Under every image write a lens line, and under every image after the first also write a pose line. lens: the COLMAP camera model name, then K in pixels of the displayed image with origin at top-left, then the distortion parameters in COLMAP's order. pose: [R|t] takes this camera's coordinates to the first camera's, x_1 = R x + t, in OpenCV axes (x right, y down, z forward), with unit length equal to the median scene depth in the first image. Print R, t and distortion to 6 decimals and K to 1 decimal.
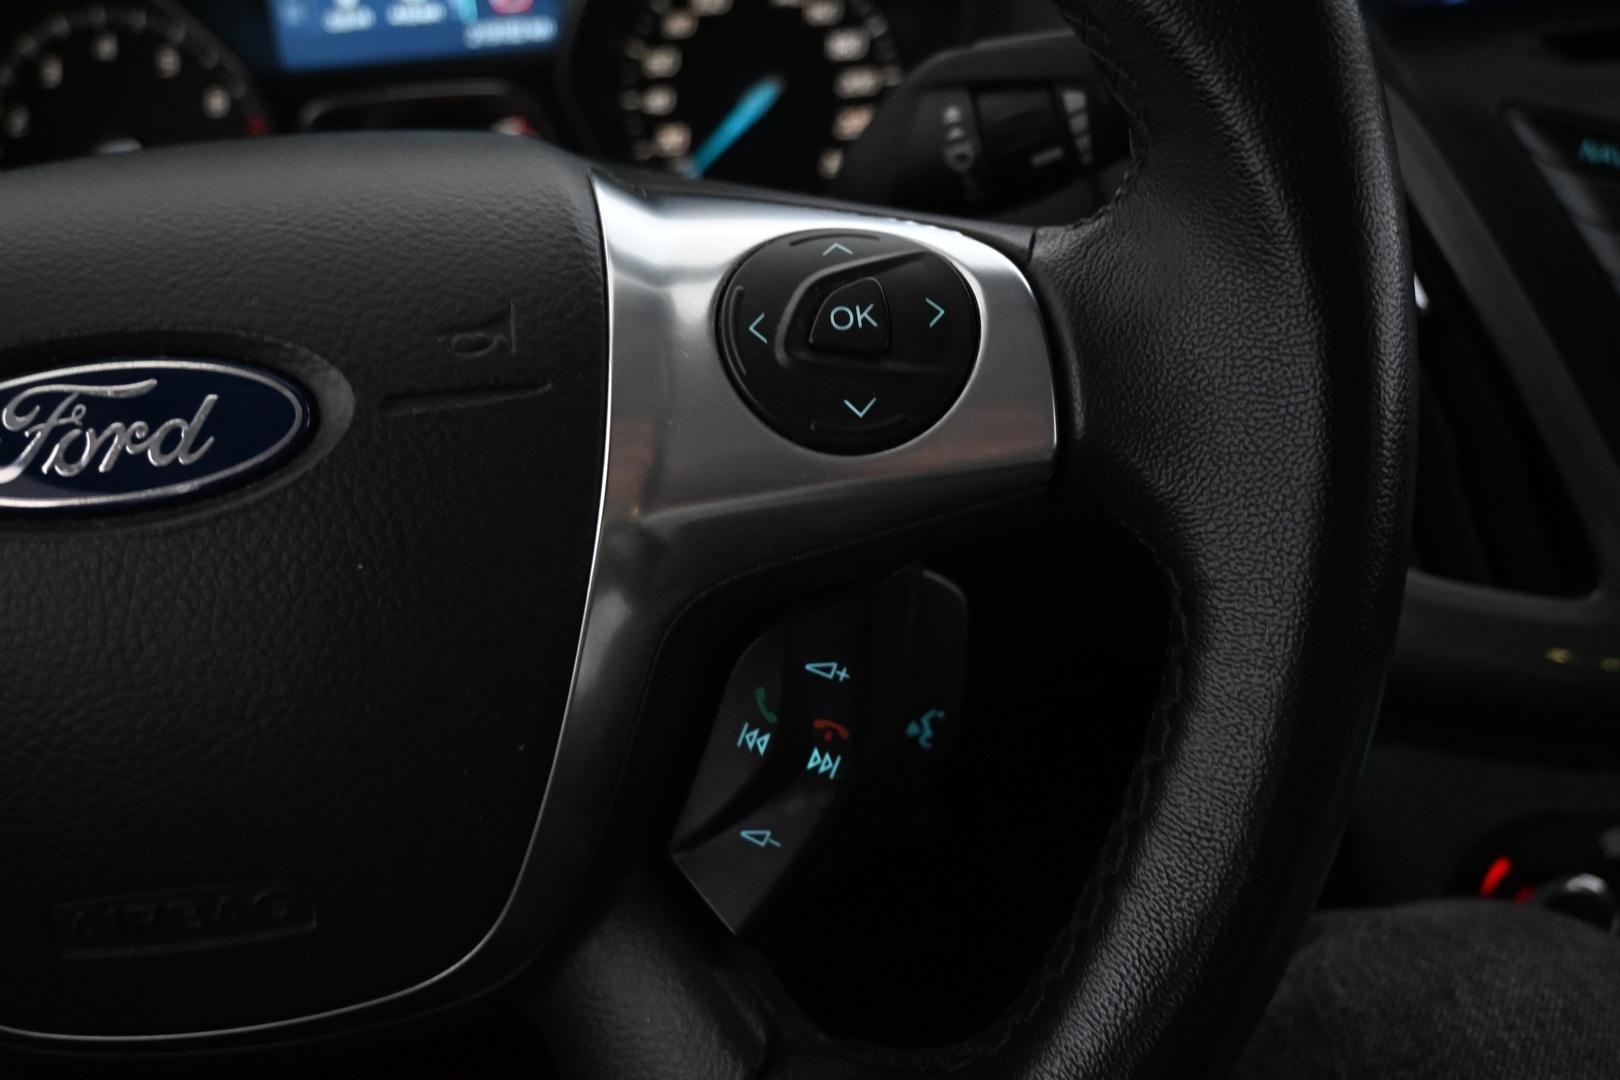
lens RADIAL K [[1319.6, 0, 817.9], [0, 1319.6, 537.1], [0, 0, 1]] dist [-0.002248, 0.002719]
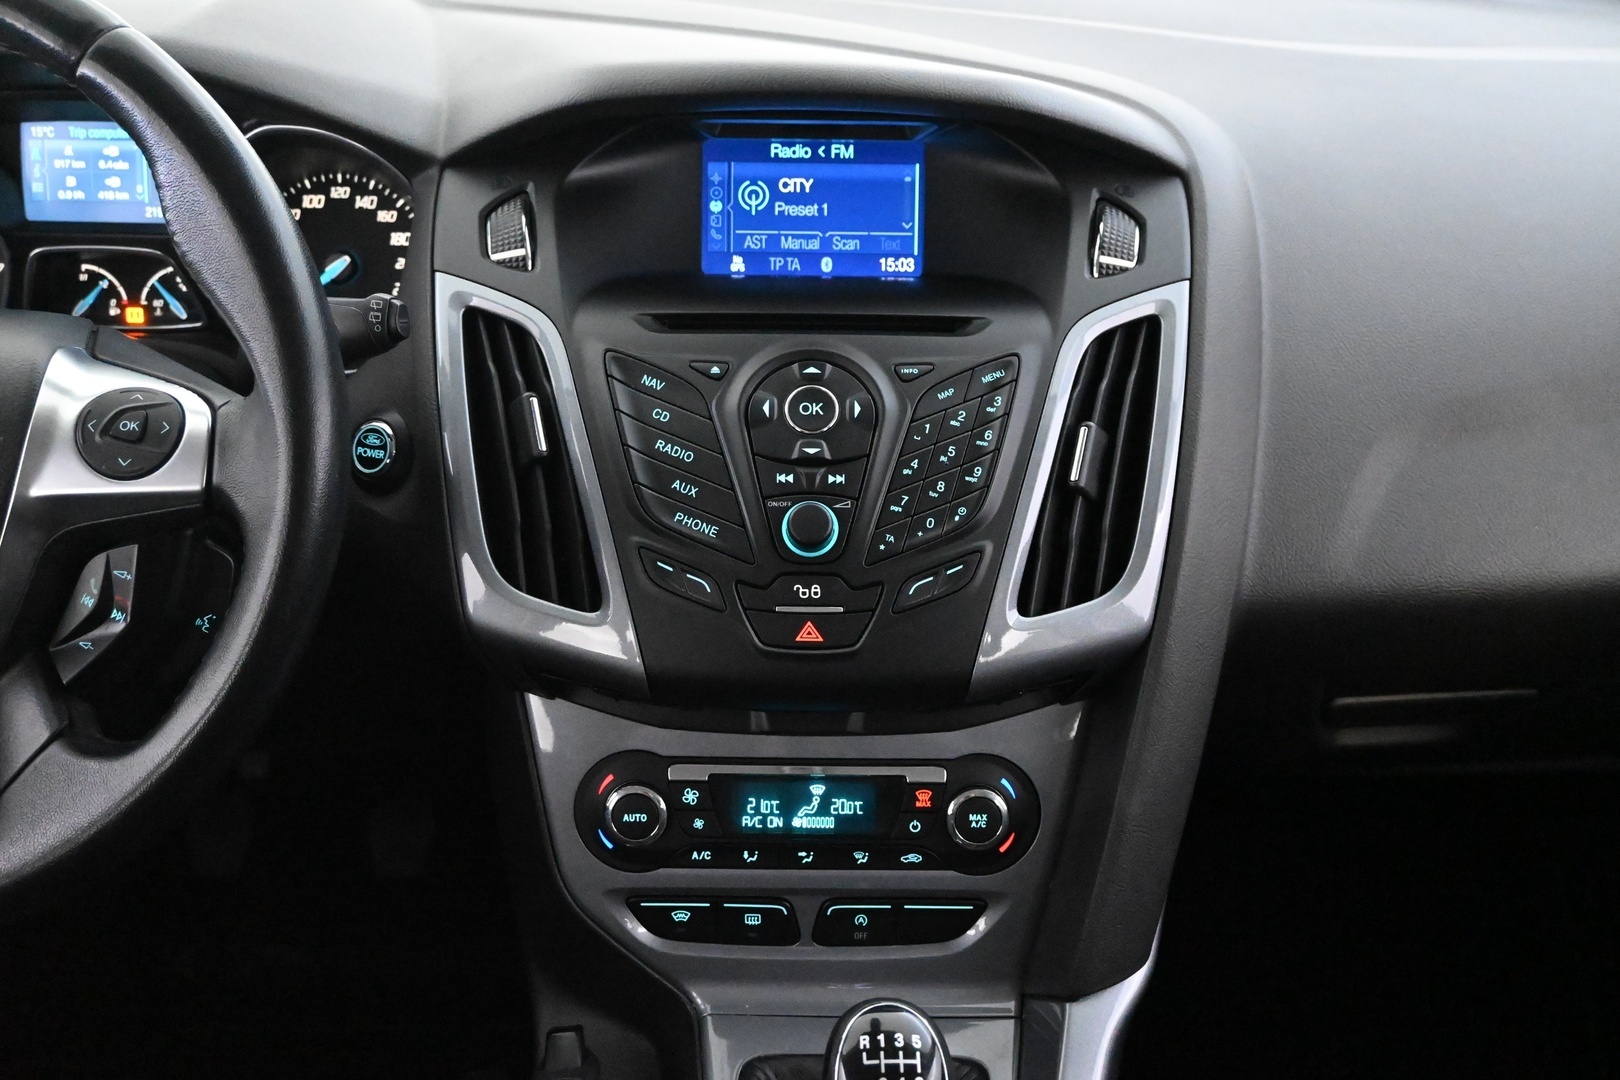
lens RADIAL K [[1707.3, 0, 820.5], [0, 1707.3, 544.9], [0, 0, 1]] dist [0.008329, 0.000000]
pose [[0.991432, 0.121167, -0.048795, 1.351398], [-0.124351, 0.989865, -0.068590, 0.102895], [0.039989, 0.074070, 0.996451, -1.923540]]
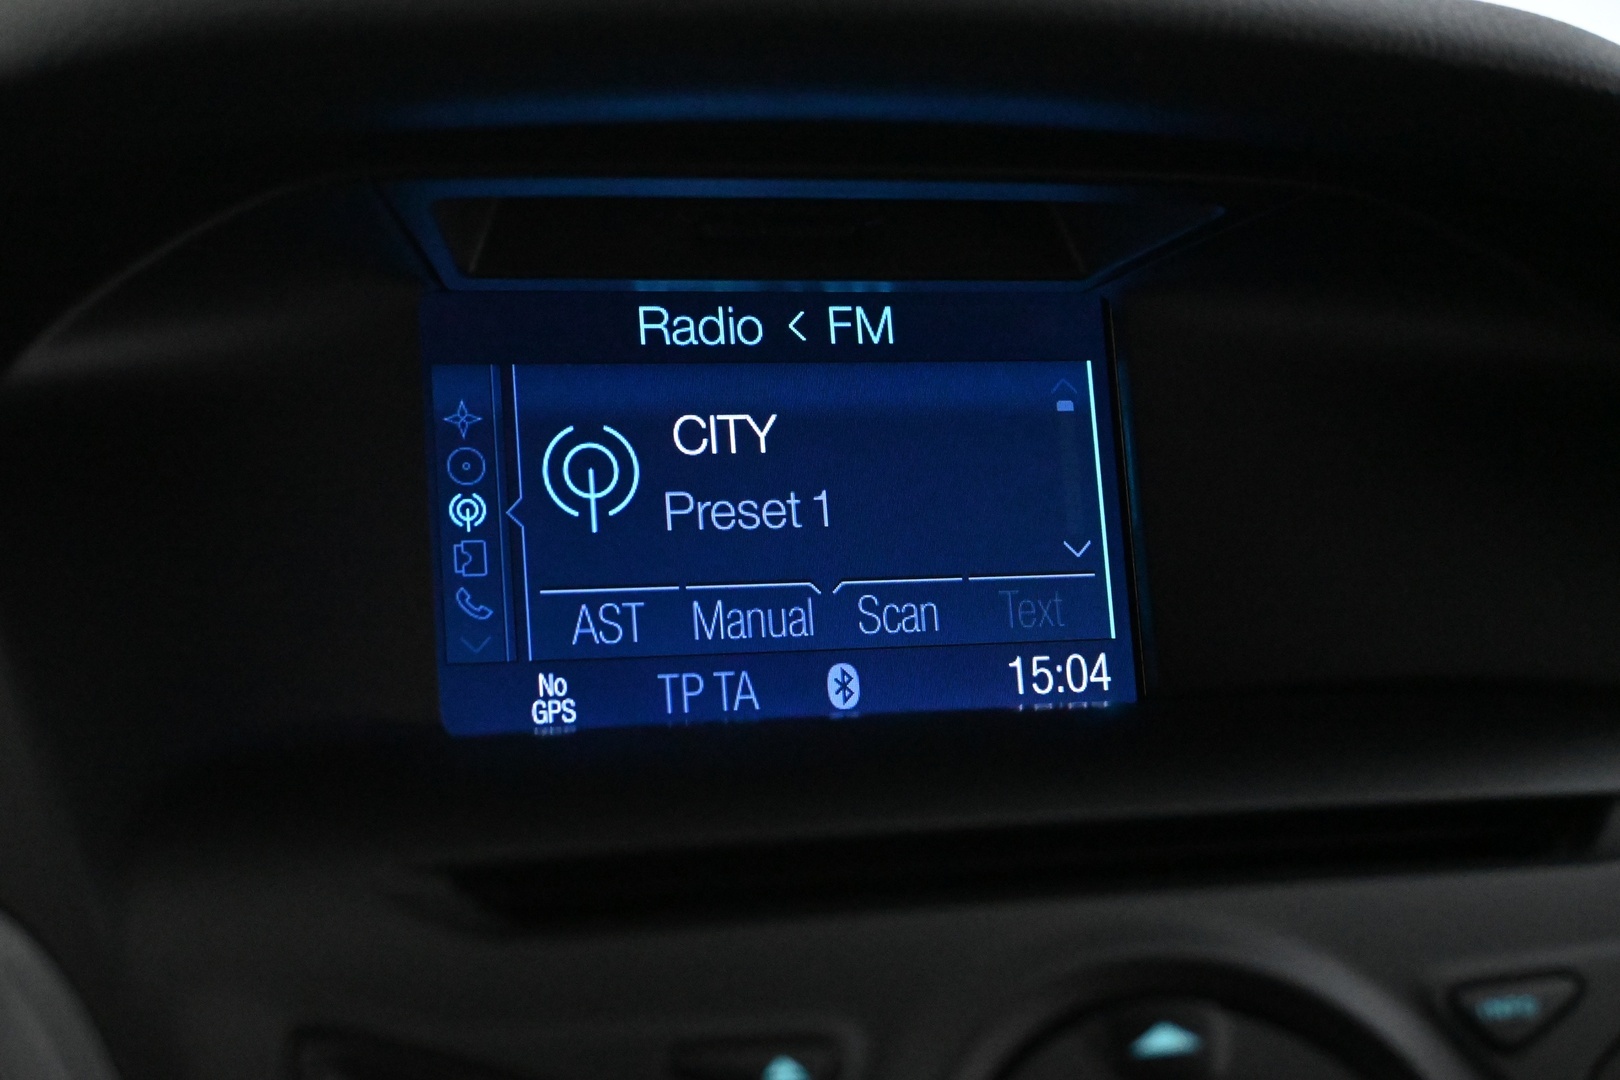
lens RADIAL K [[2817.8, 0, 781.5], [0, 2817.8, 555.7], [0, 0, 1]] dist [-0.005979, 0.000000]
pose [[0.975461, 0.064822, 0.210416, 0.651678], [0.011308, 0.939667, -0.341903, -0.220434], [-0.219884, 0.335892, 0.915875, 0.103022]]
